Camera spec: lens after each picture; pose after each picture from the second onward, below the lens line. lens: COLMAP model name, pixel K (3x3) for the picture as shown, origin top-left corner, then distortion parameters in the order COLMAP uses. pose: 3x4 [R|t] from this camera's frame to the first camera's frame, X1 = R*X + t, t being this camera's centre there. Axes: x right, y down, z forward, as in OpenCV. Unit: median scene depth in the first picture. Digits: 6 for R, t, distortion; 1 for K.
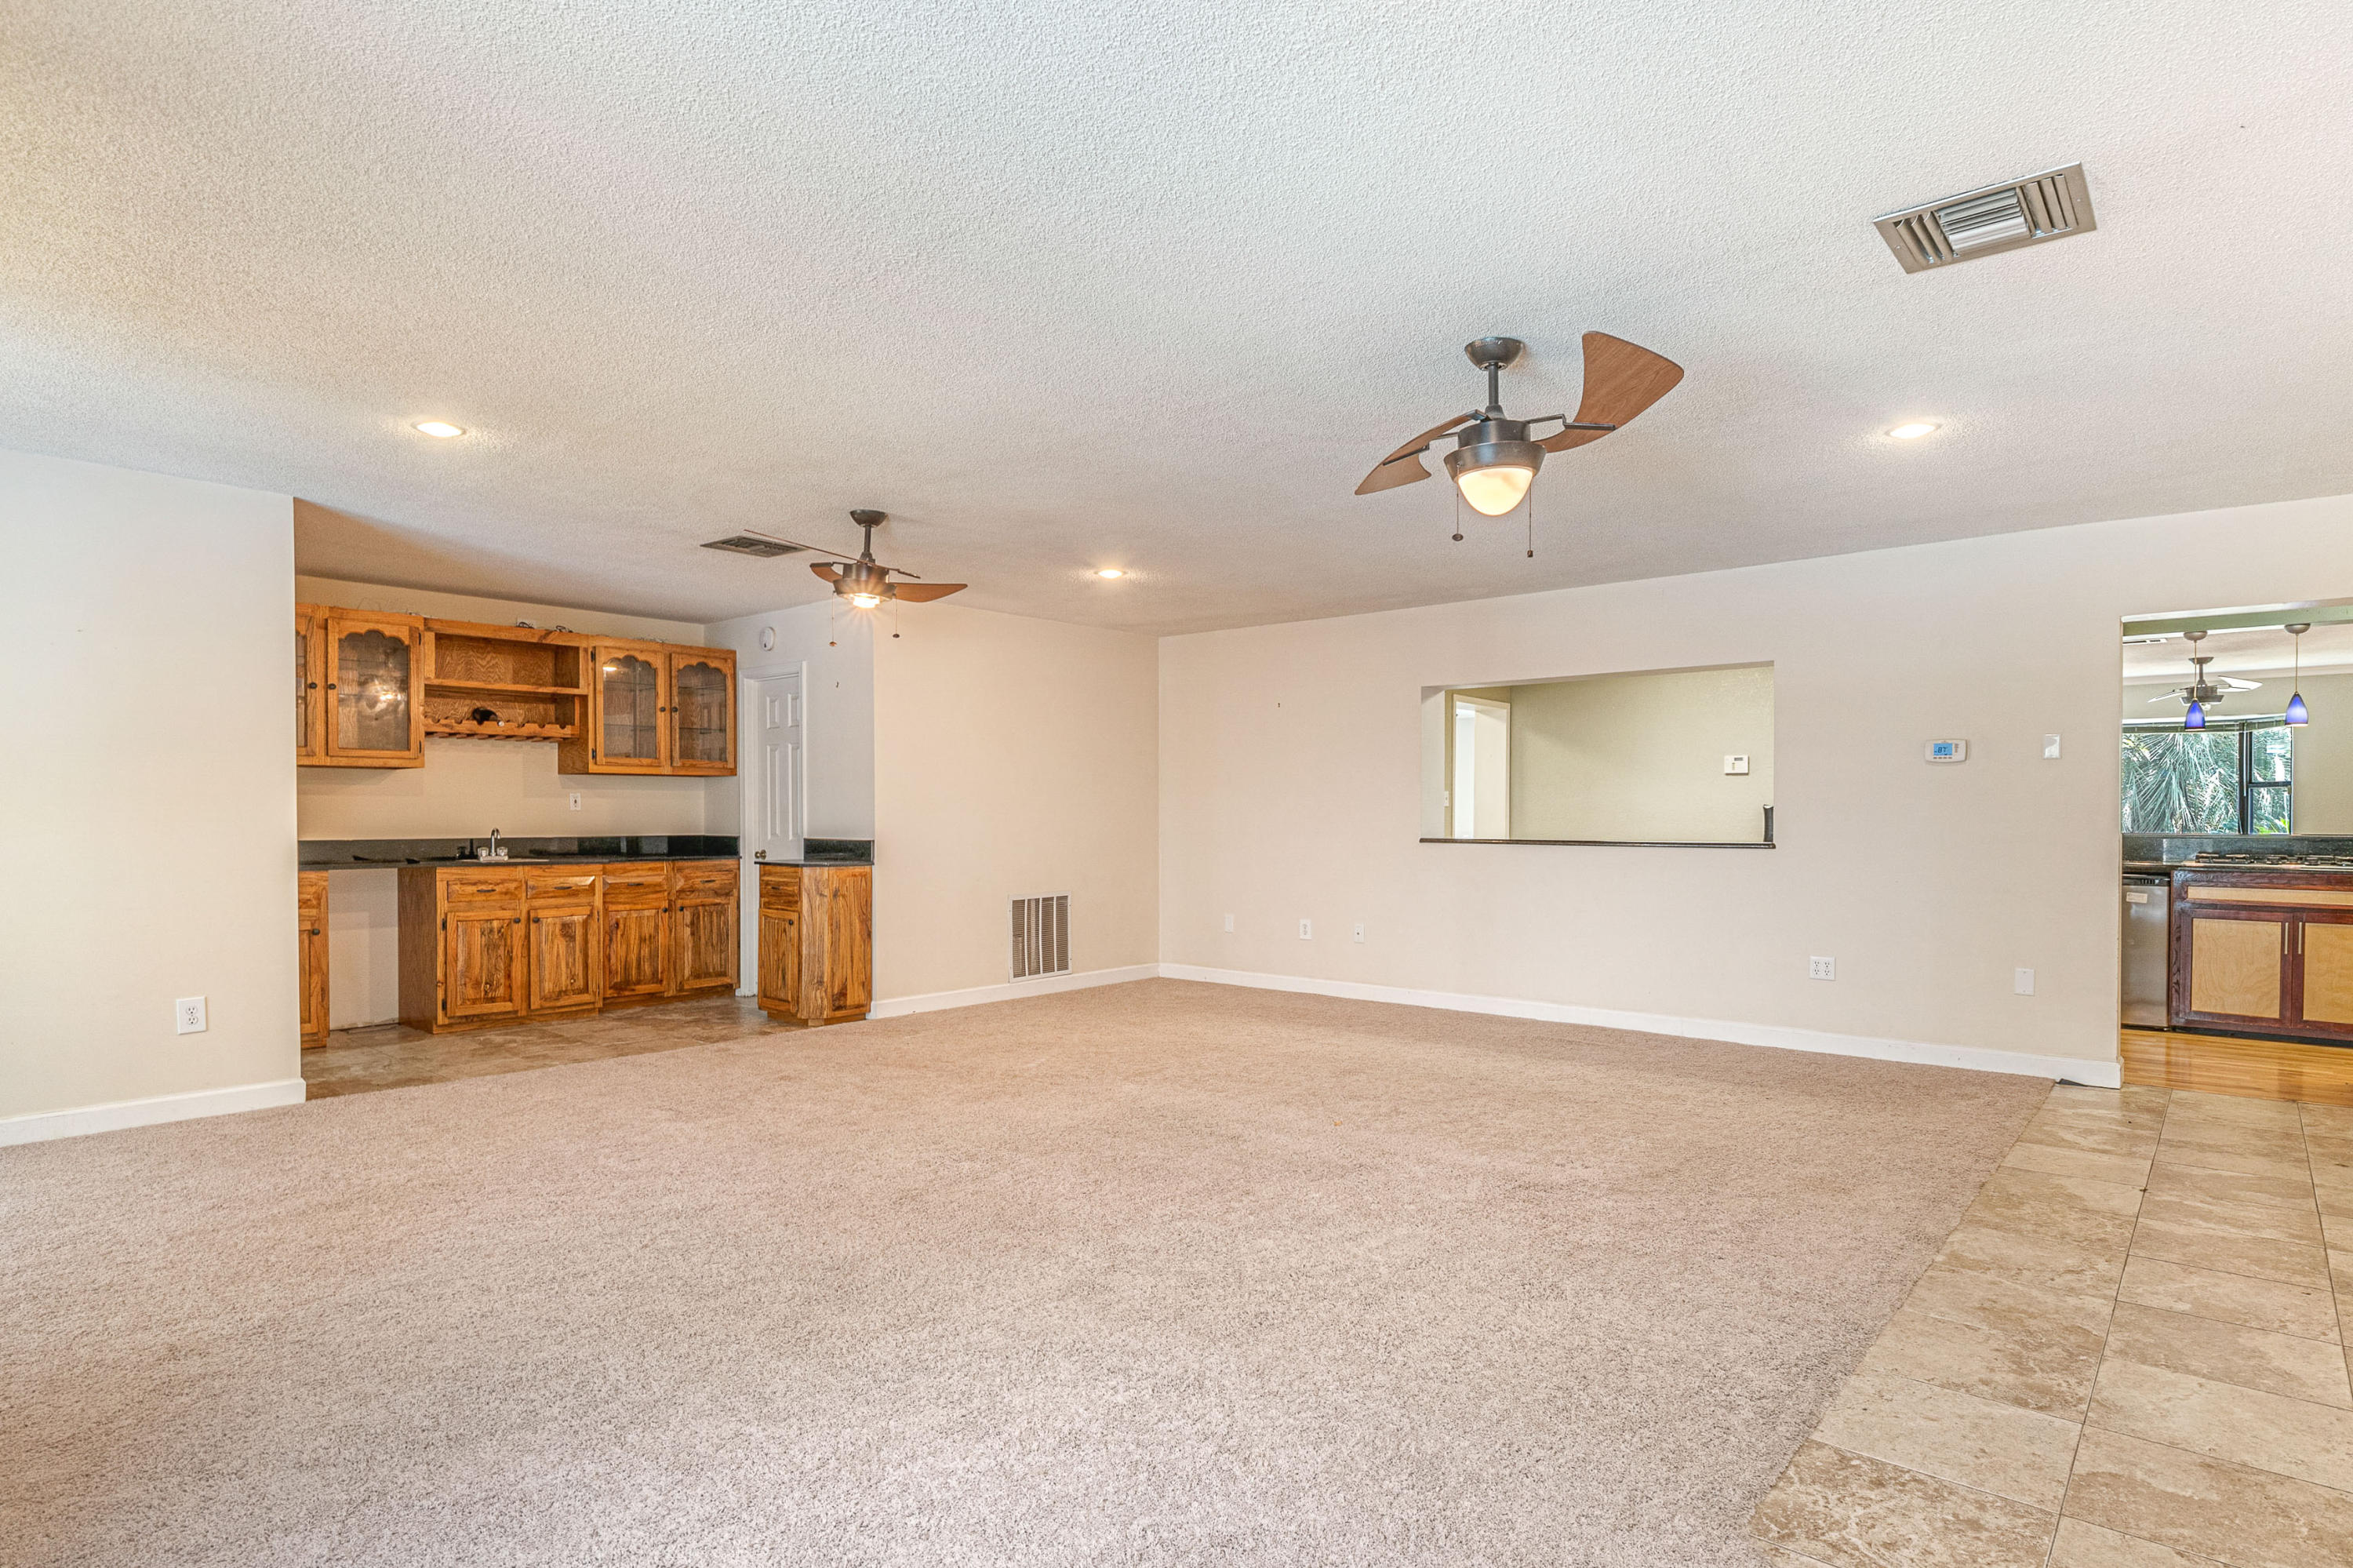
lens RADIAL K [[1261.4, 0, 1162.9], [0, 1261.4, 832.7], [0, 0, 1]] dist [-0.002306, -0.002745]
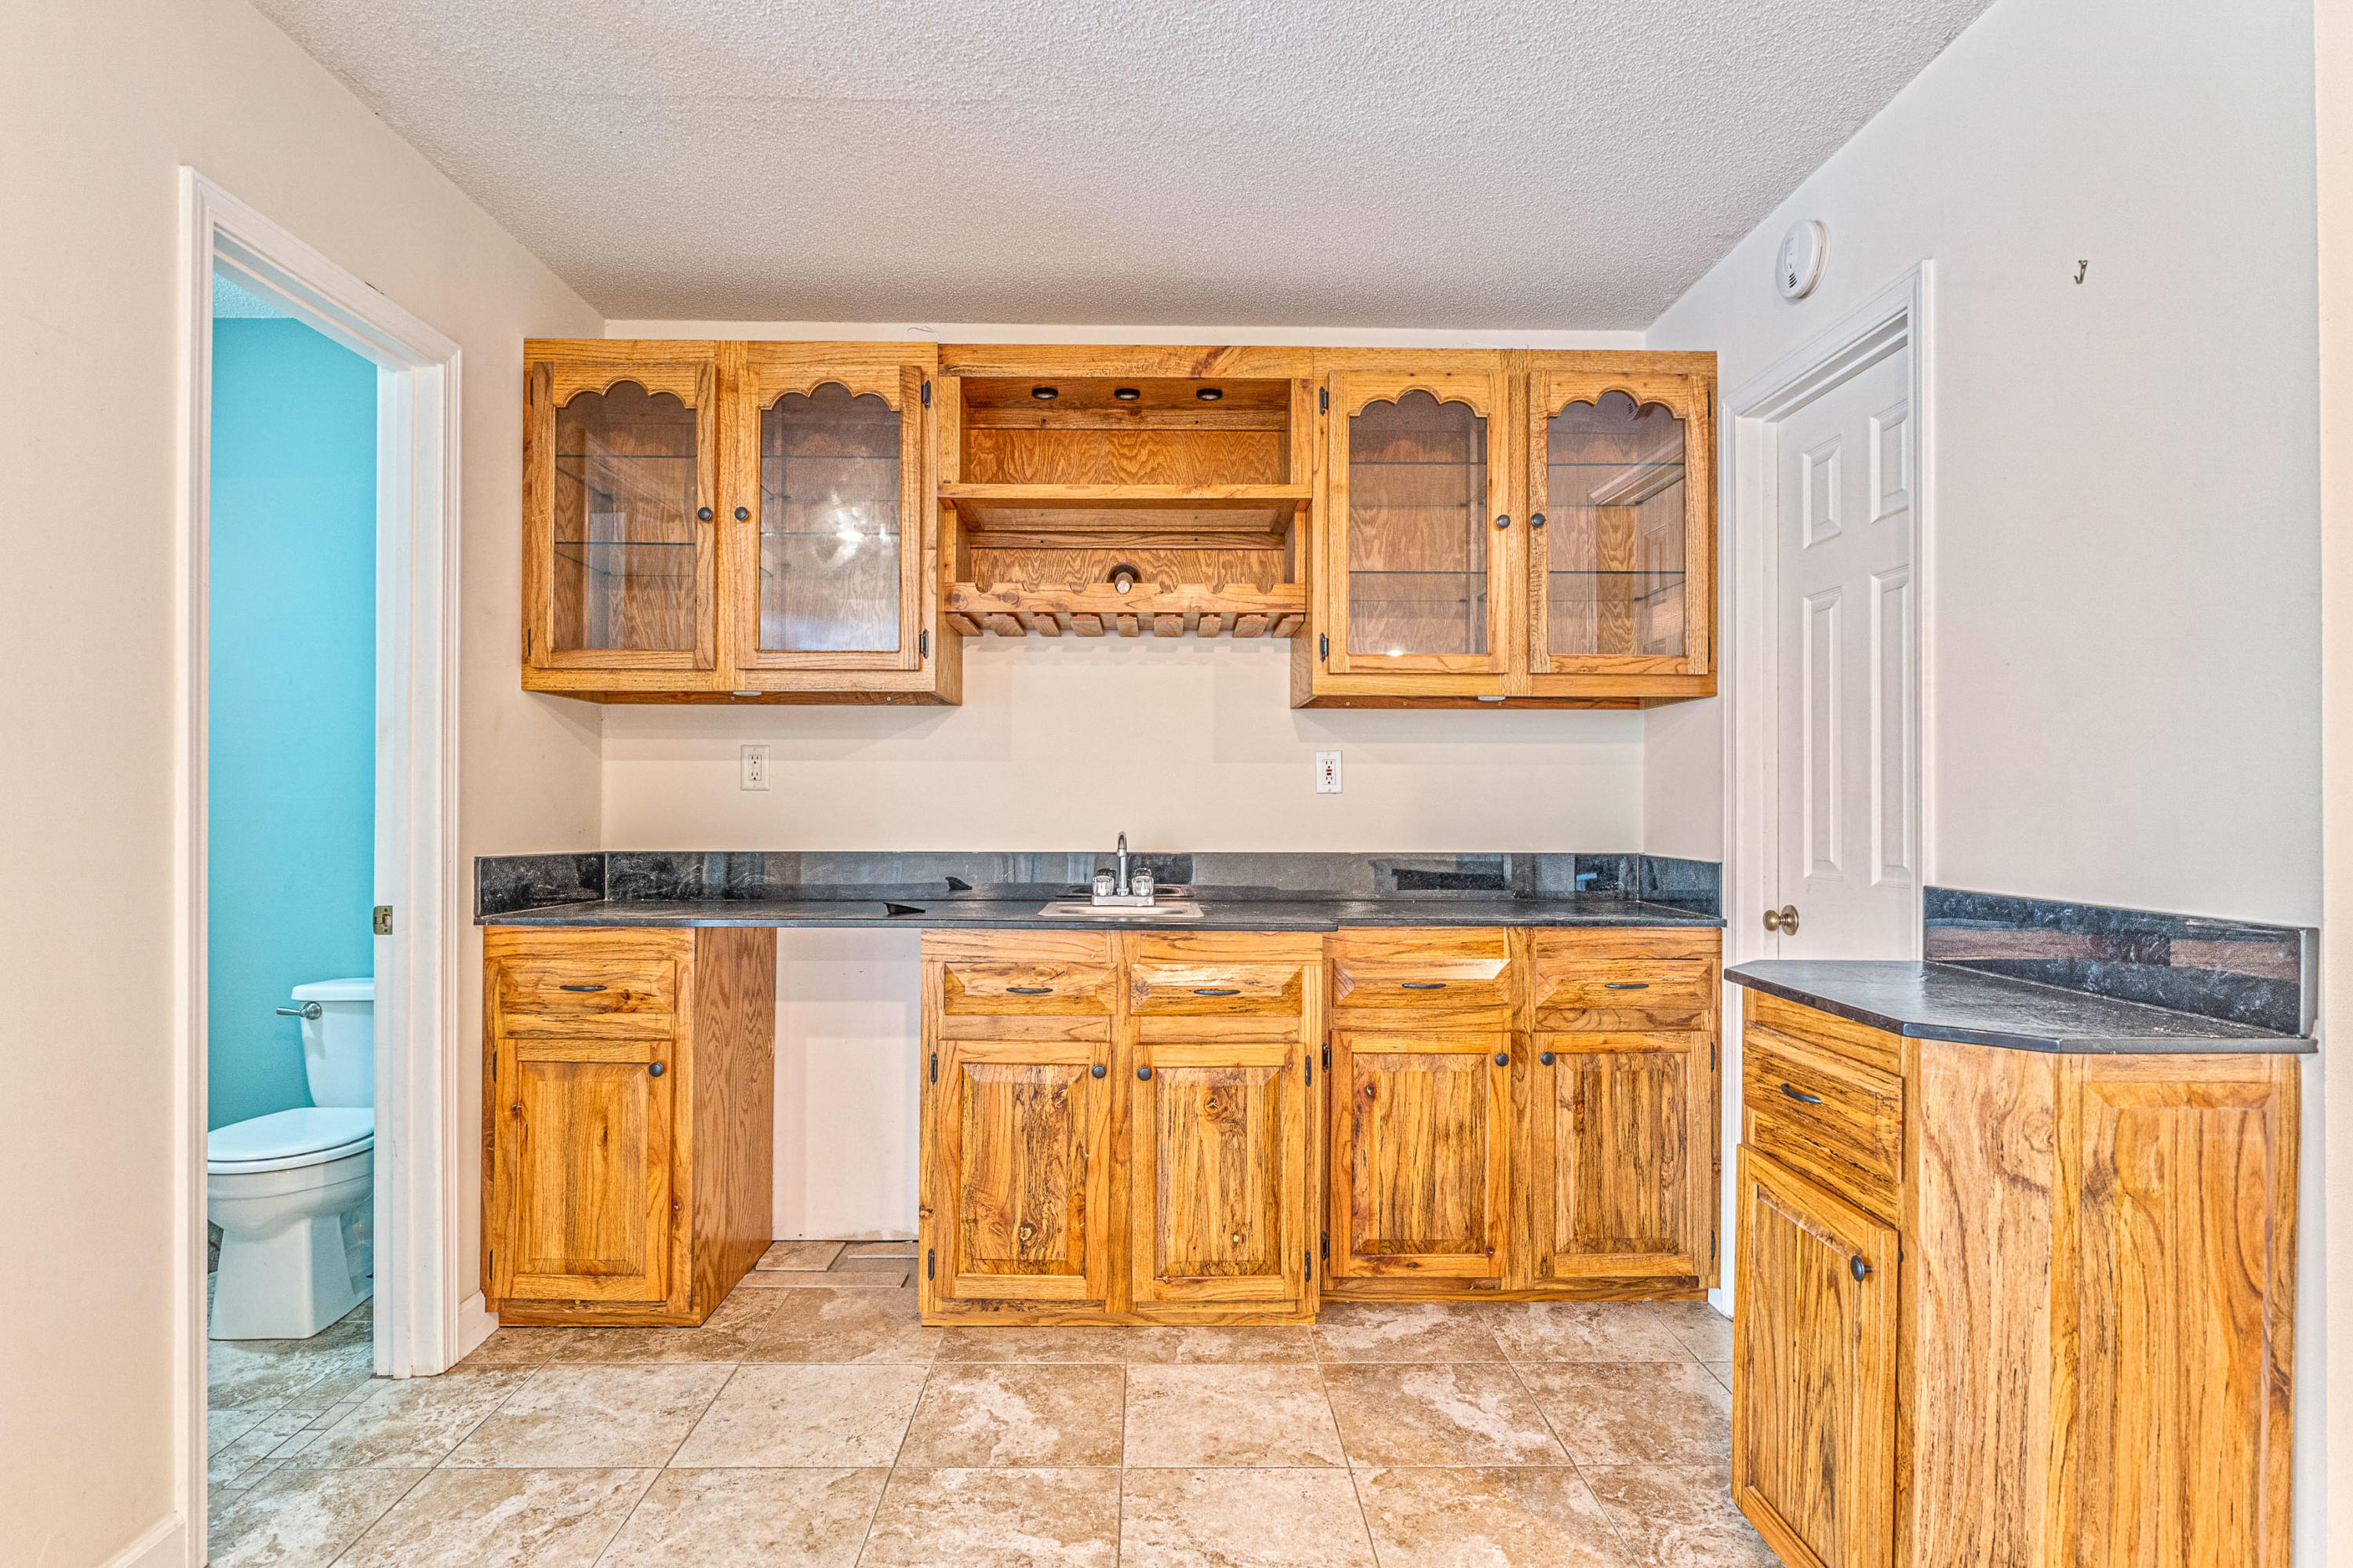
lens RADIAL K [[1261.4, 0, 1153.2], [0, 1261.4, 795.6], [0, 0, 1]] dist [-0.002306, -0.002745]
pose [[0.678414, -0.000847, -0.734680, -0.206267], [-0.013627, 0.999813, -0.013736, -0.010392], [0.734554, 0.019330, 0.678275, 0.721662]]
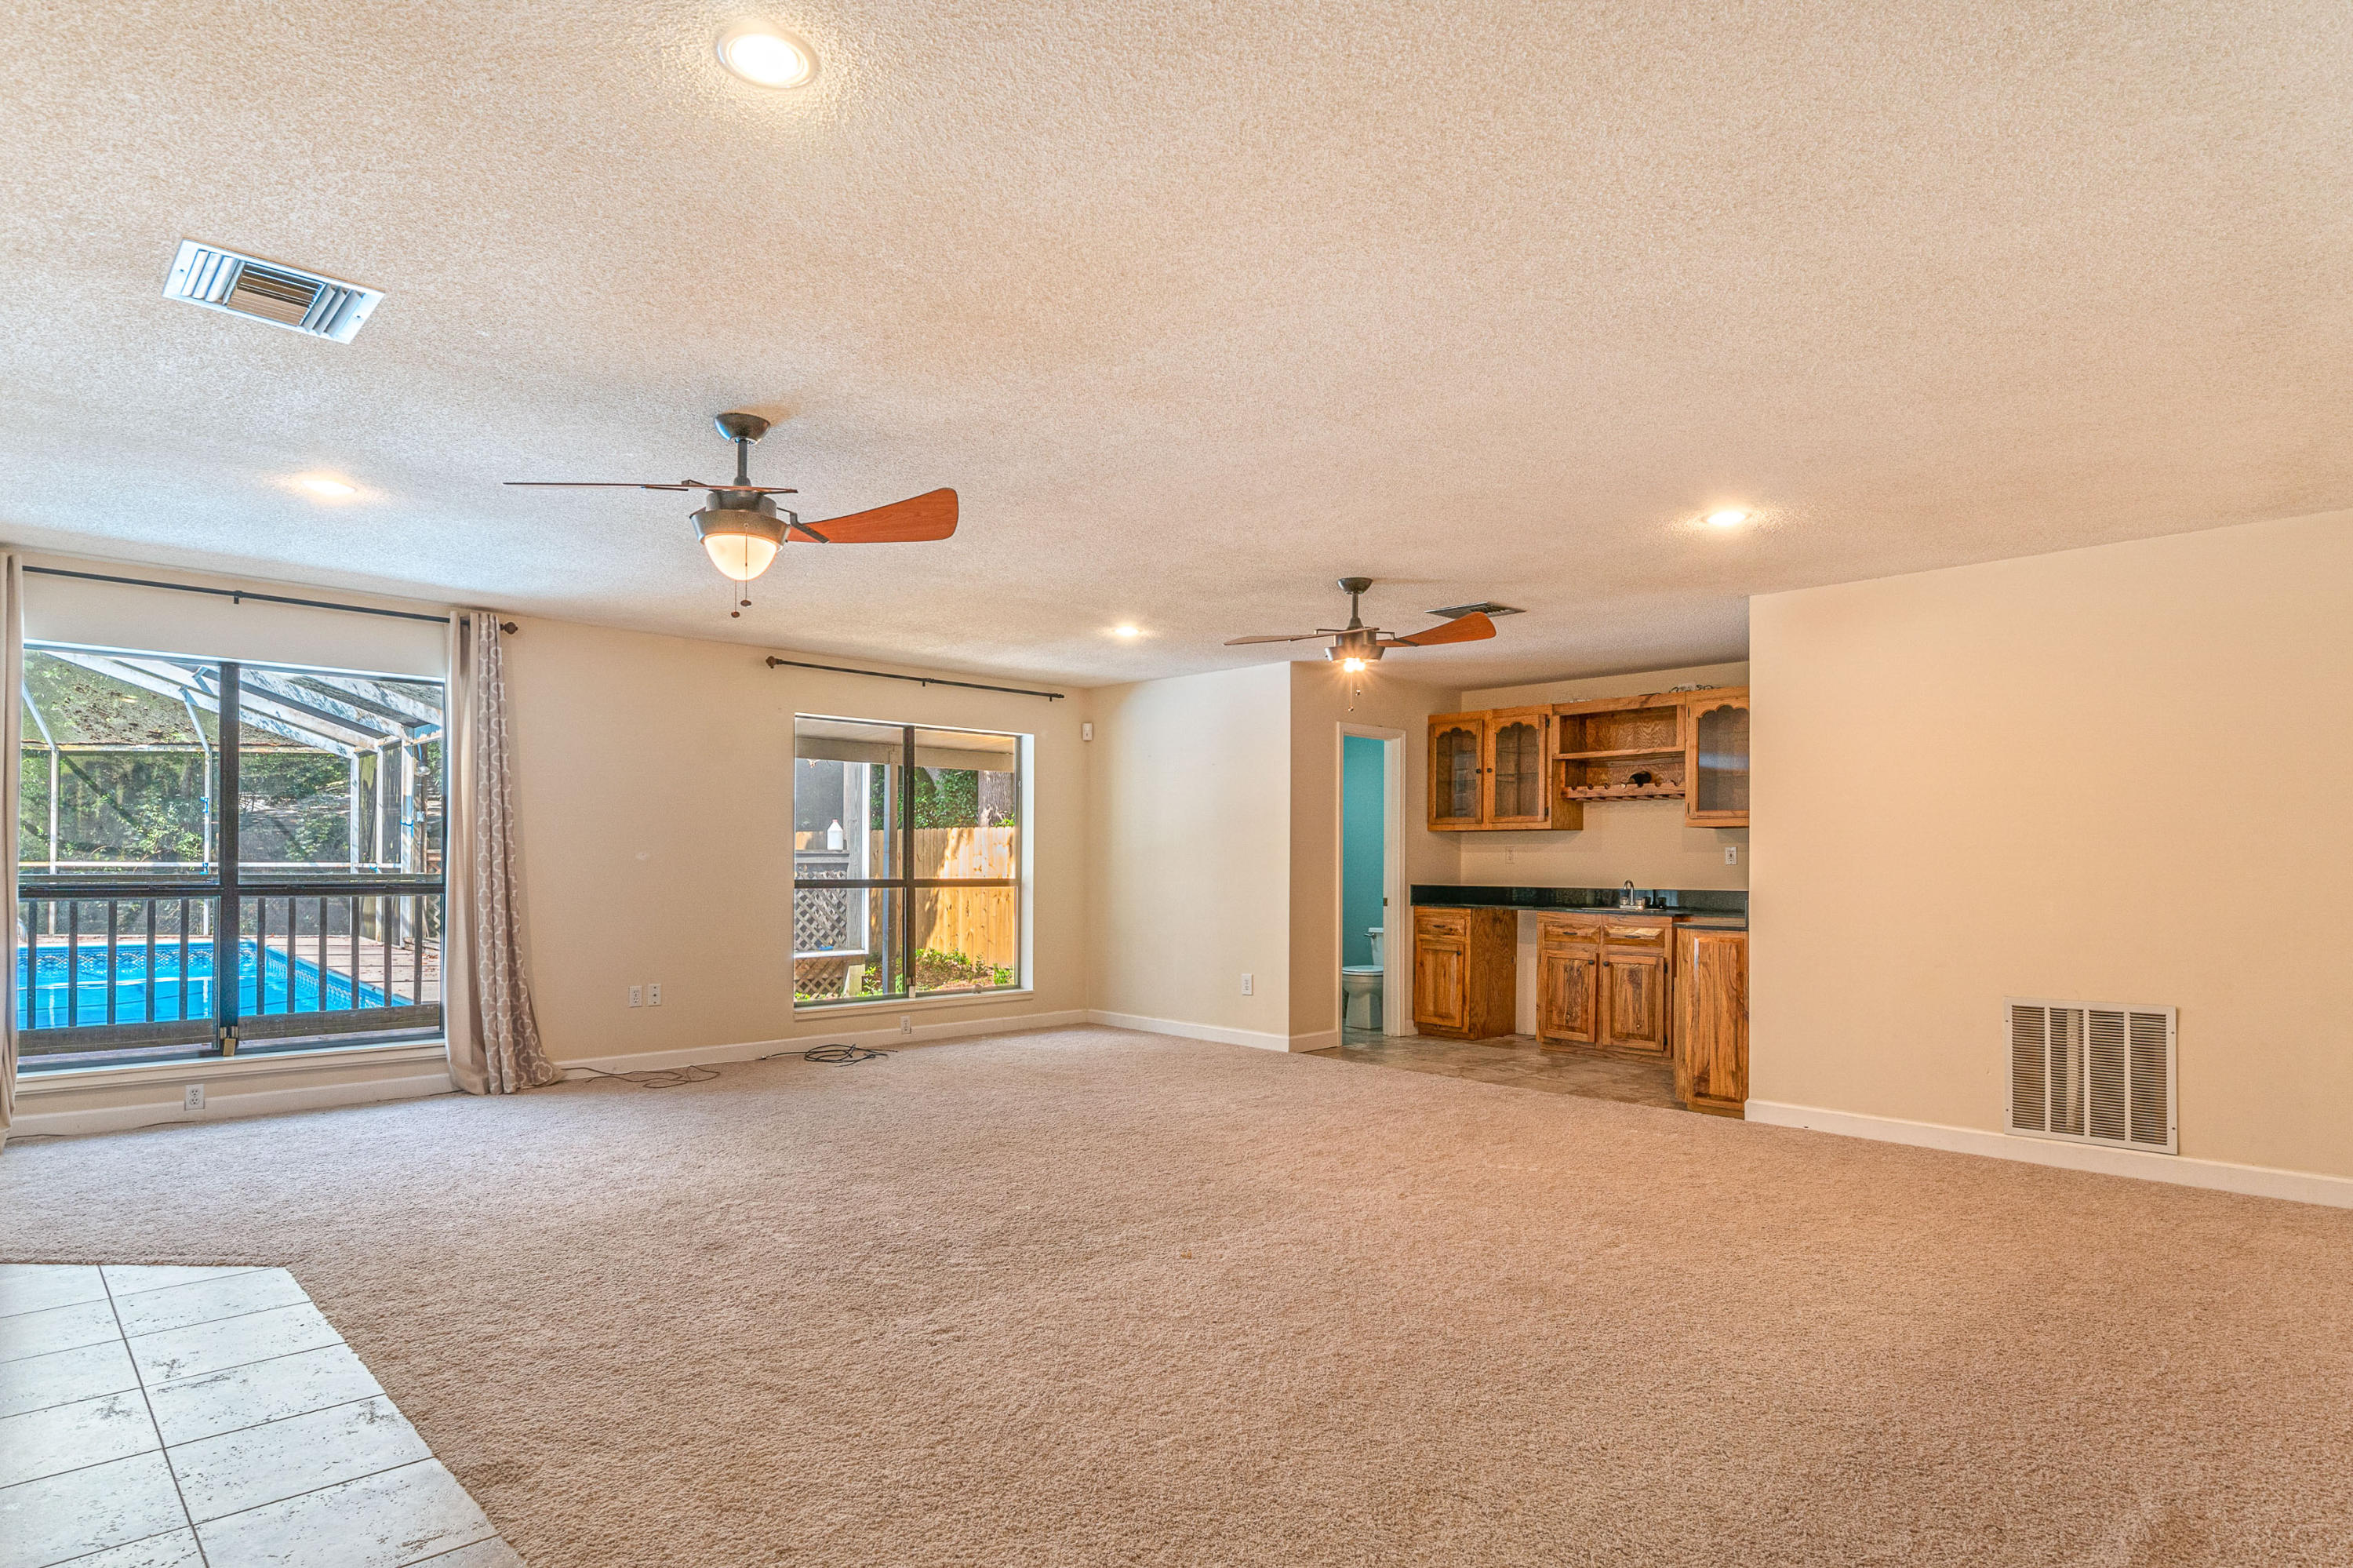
lens RADIAL K [[1261.4, 0, 1180.5], [0, 1261.4, 853.8], [0, 0, 1]] dist [-0.002306, -0.002745]
pose [[-0.057483, -0.007610, -0.998317, 0.607407], [-0.021631, 0.999746, -0.006375, -0.011272], [0.998112, 0.021228, -0.057633, 0.676484]]
